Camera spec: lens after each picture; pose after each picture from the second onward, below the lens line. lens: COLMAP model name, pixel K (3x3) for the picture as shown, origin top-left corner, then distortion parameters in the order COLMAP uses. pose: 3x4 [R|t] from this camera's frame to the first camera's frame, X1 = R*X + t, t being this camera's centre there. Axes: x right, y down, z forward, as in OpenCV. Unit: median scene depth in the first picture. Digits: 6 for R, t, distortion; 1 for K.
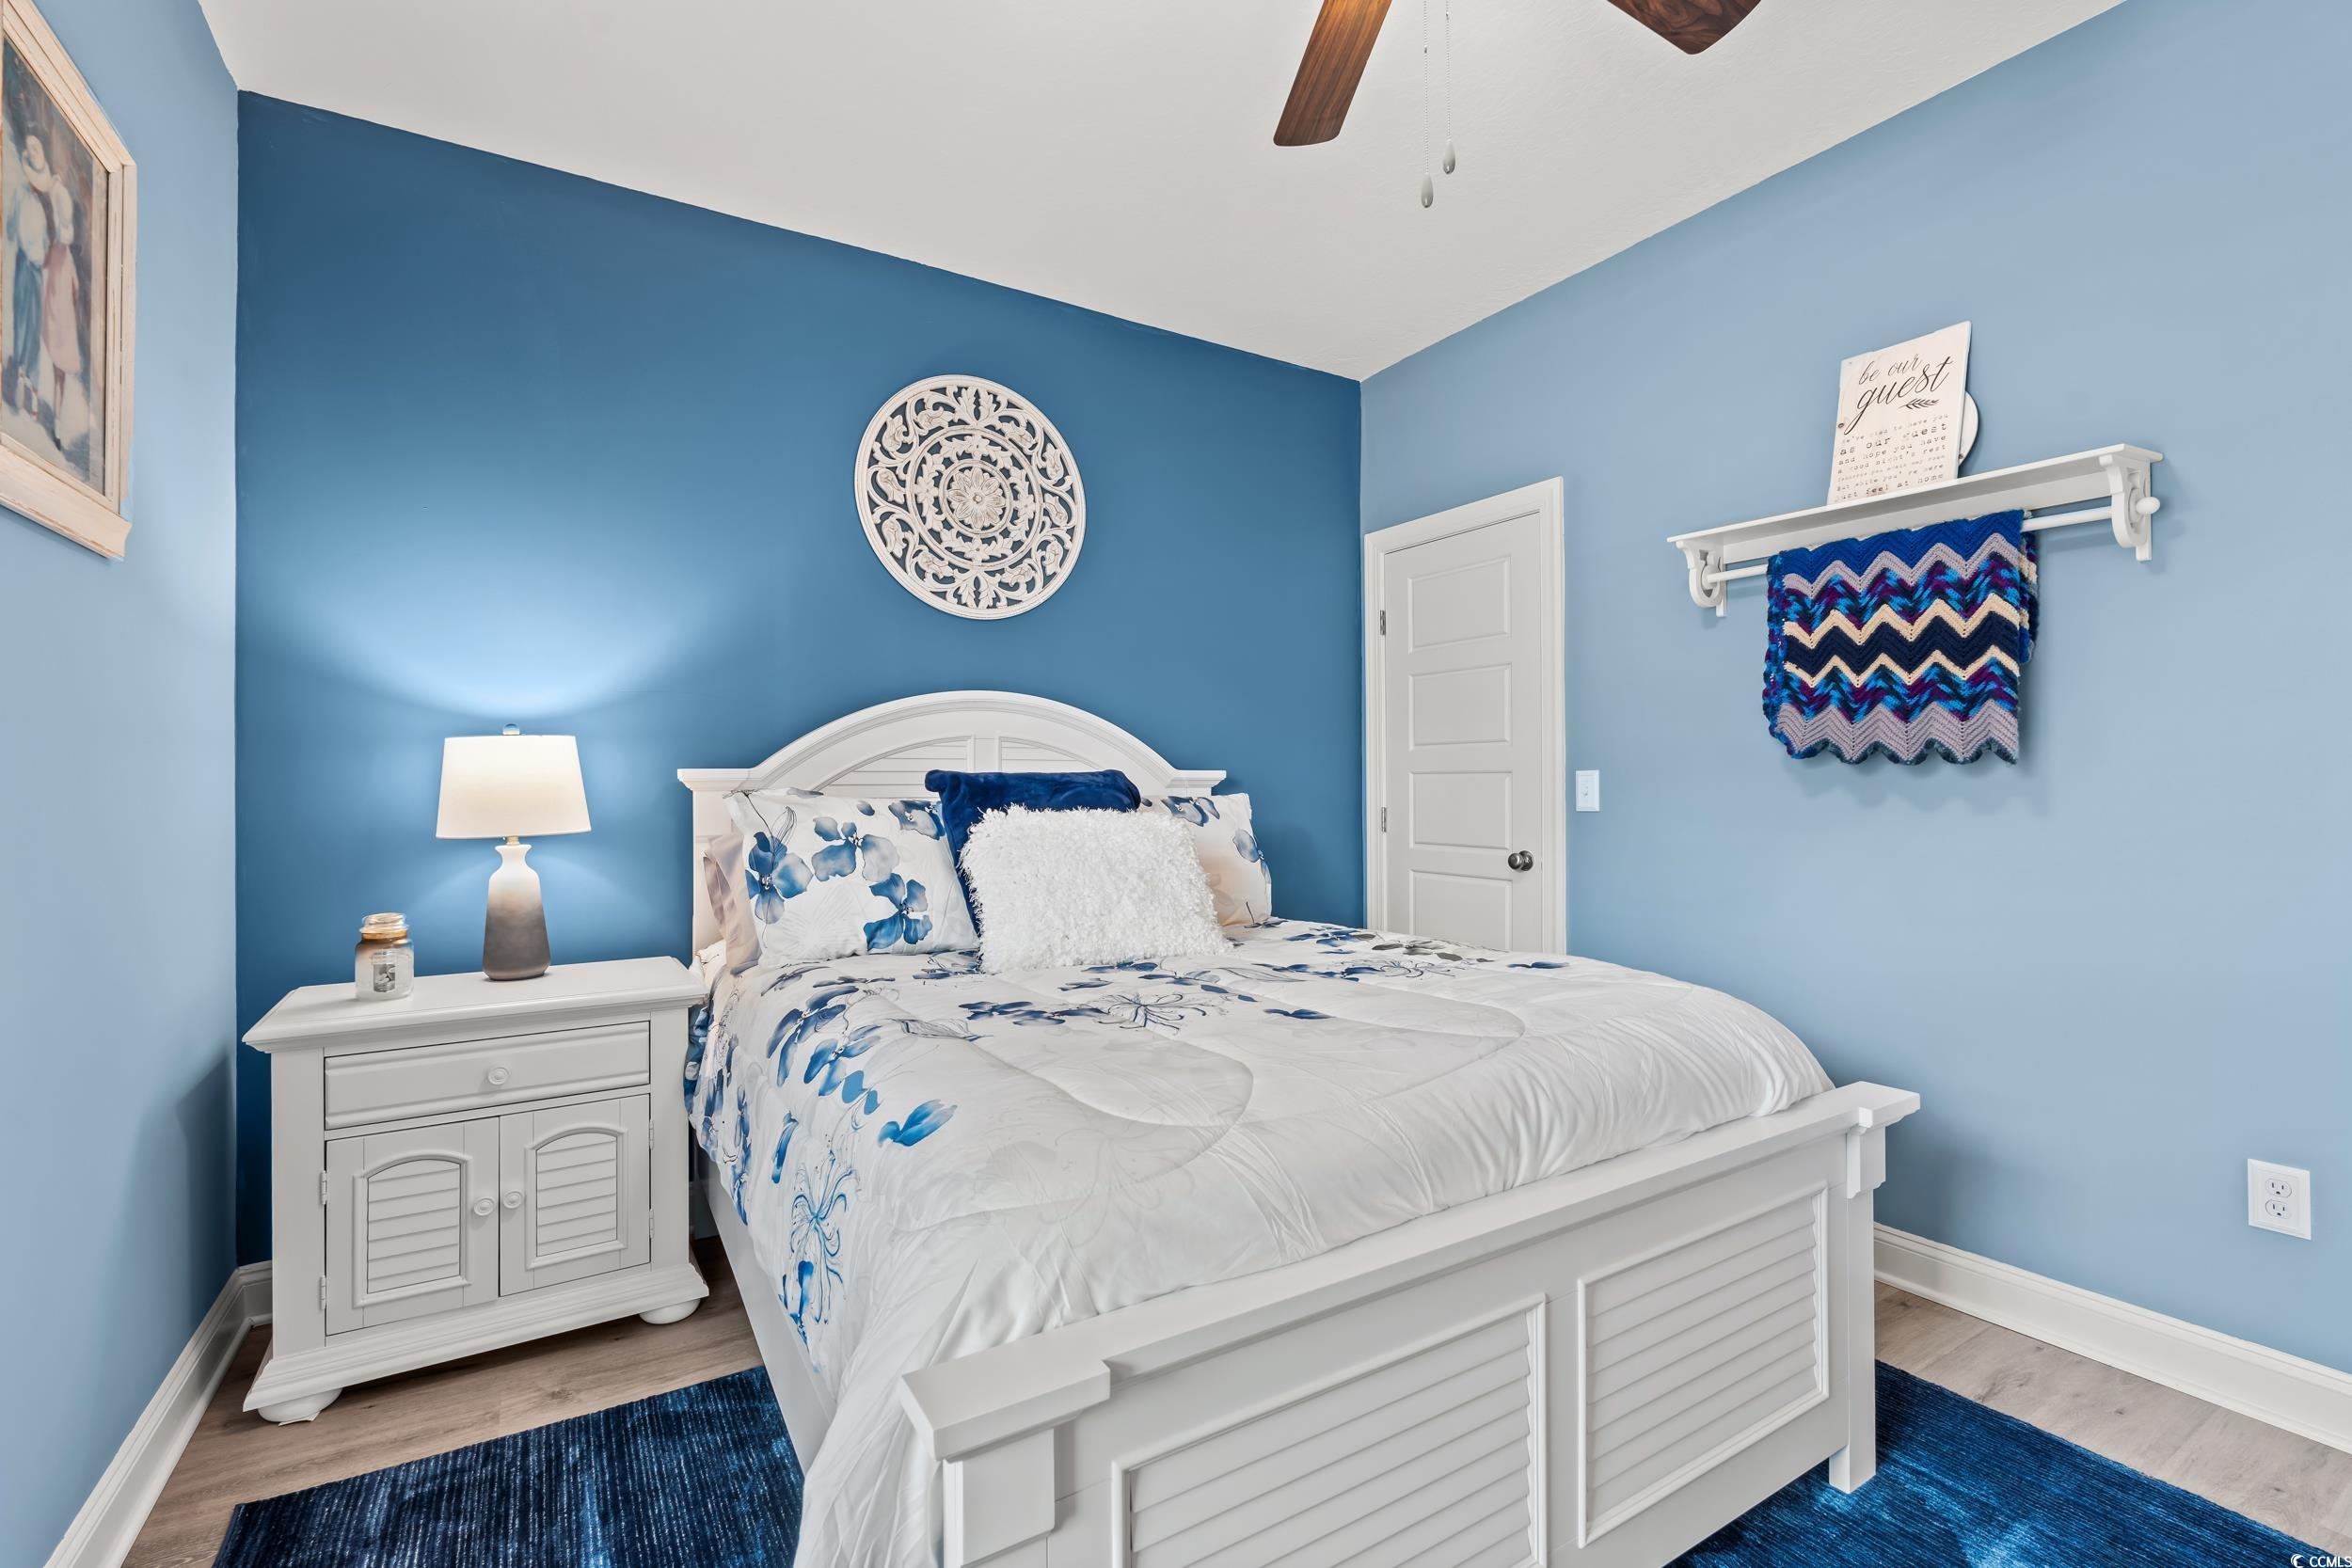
lens RADIAL K [[1026.4, 0, 1167.6], [0, 1026.4, 772.6], [0, 0, 1]] dist [-0.009255, 0.002018]
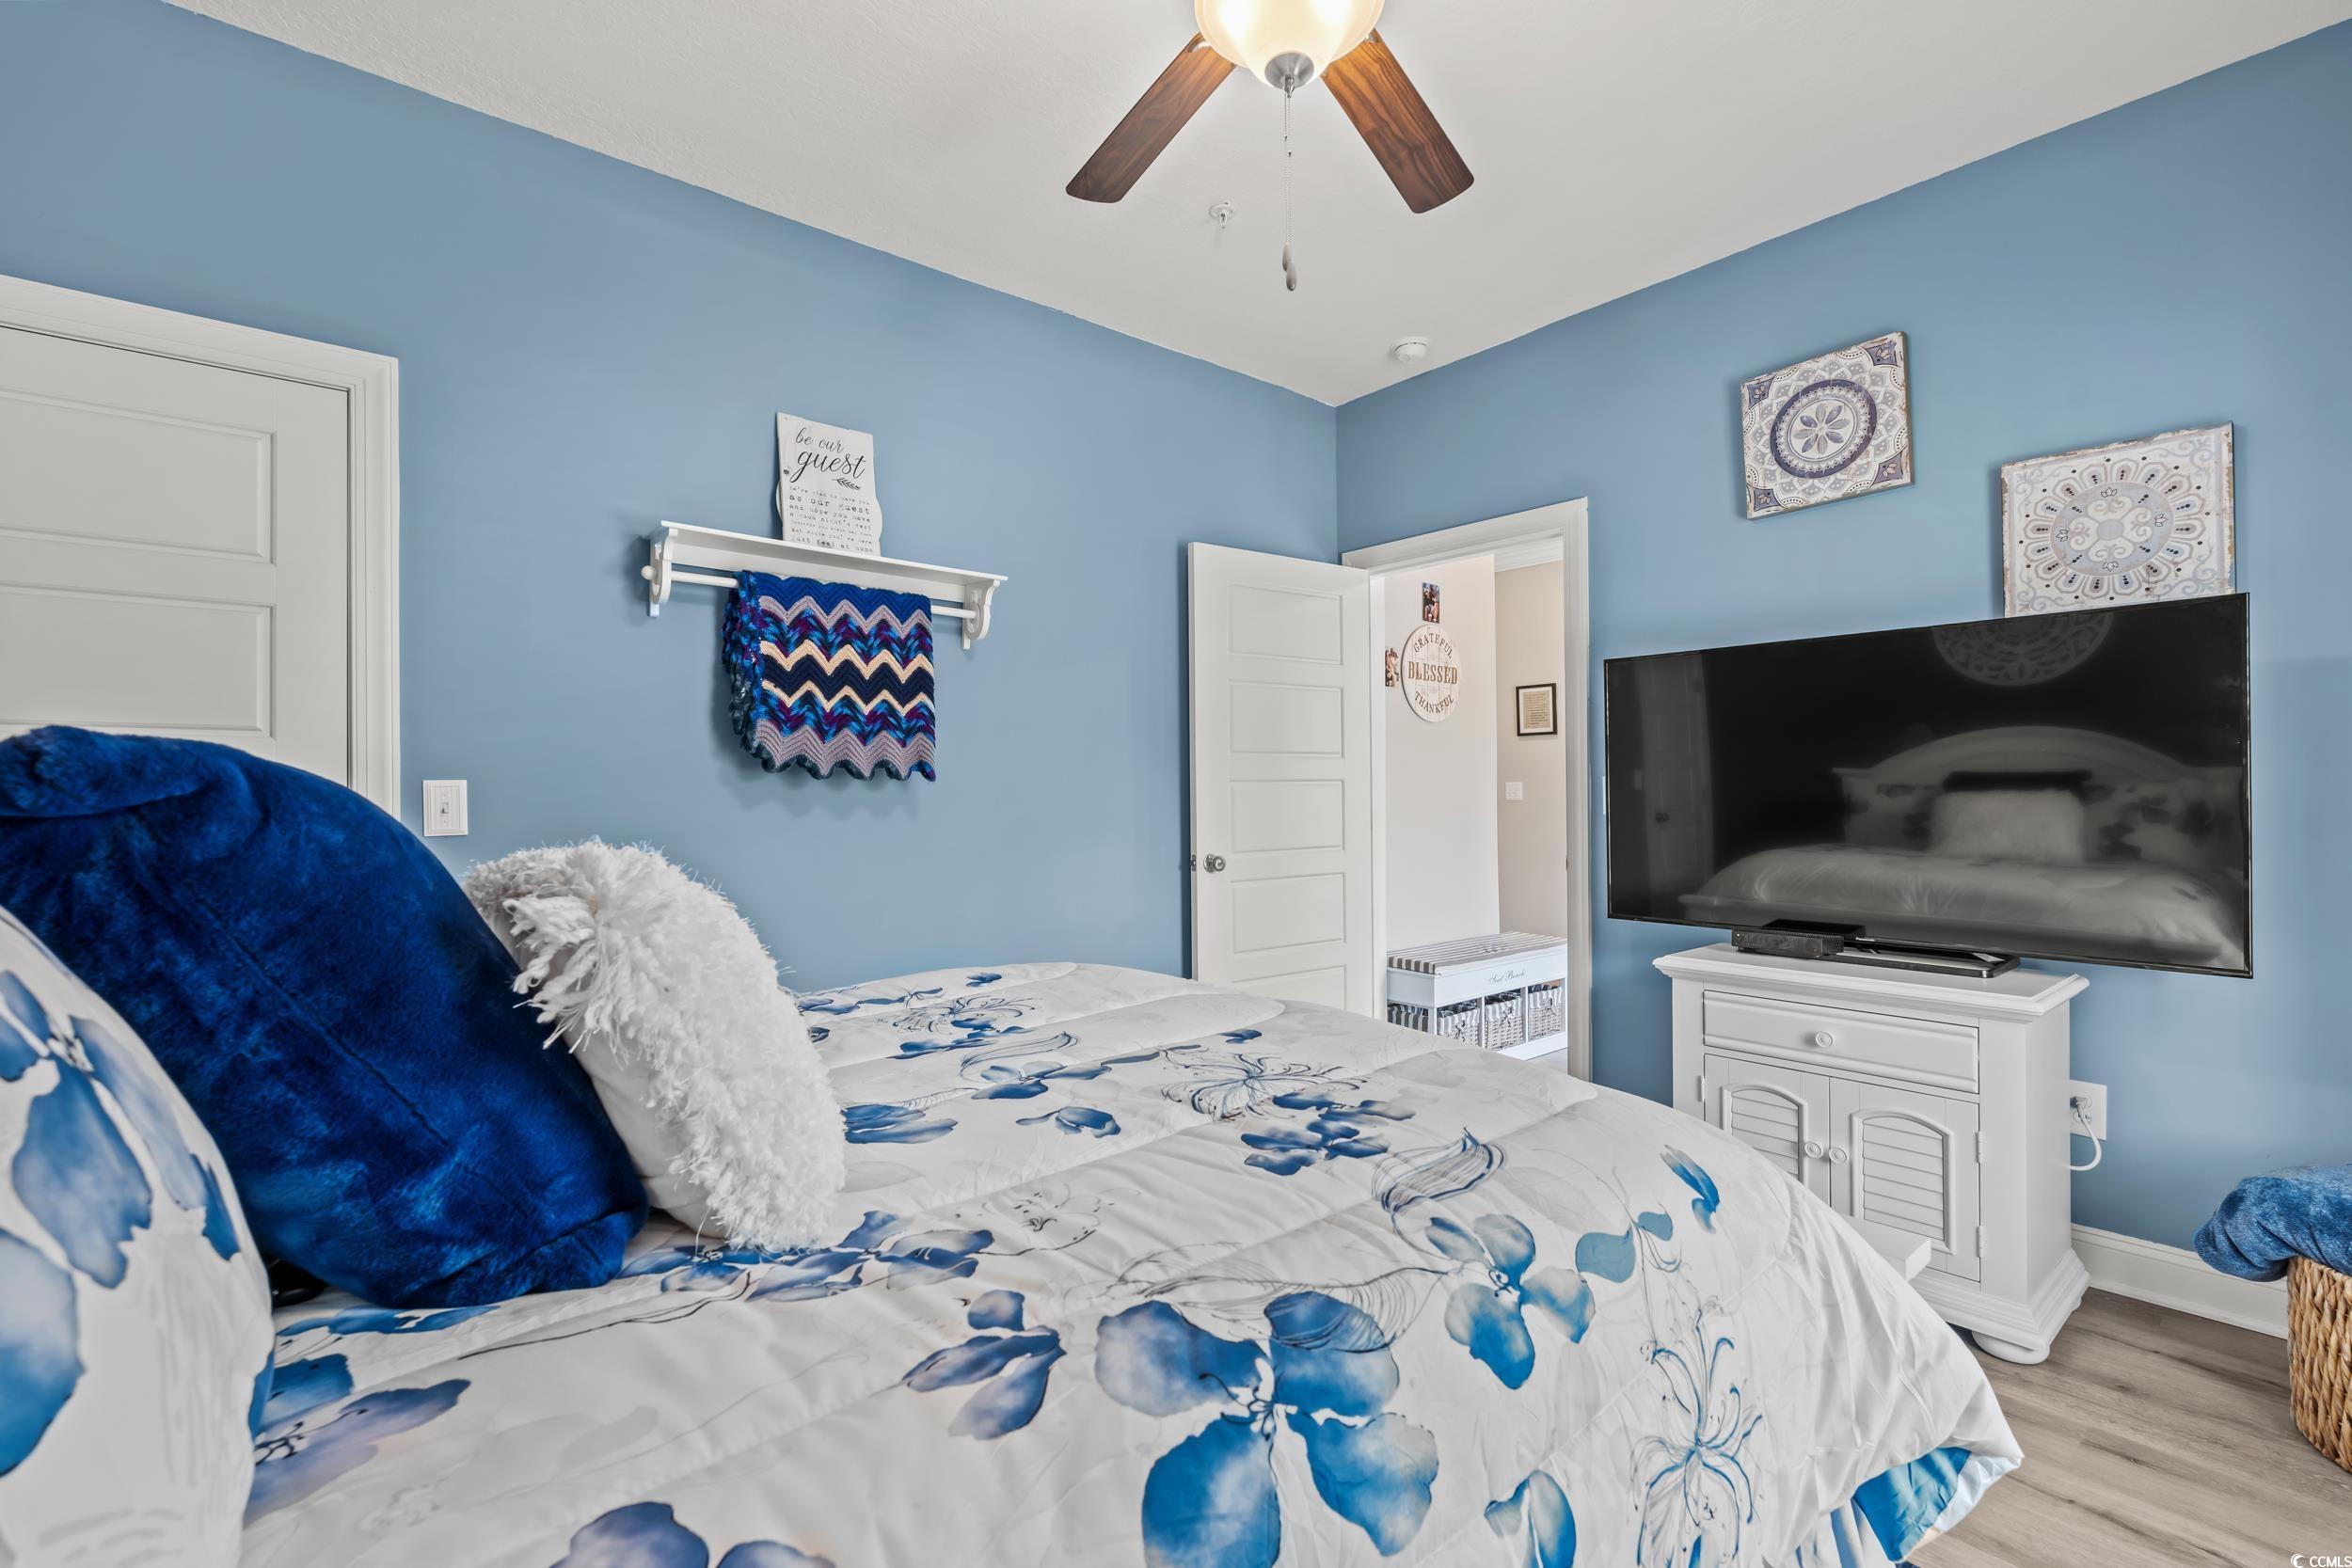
lens RADIAL K [[1026.4, 0, 1177.2], [0, 1026.4, 777.1], [0, 0, 1]] dist [-0.009255, 0.002018]
pose [[-0.140929, 0.019112, 0.989835, -0.522123], [-0.003902, 0.999795, -0.019860, 0.011569], [-0.990012, -0.006661, -0.140825, 0.780451]]
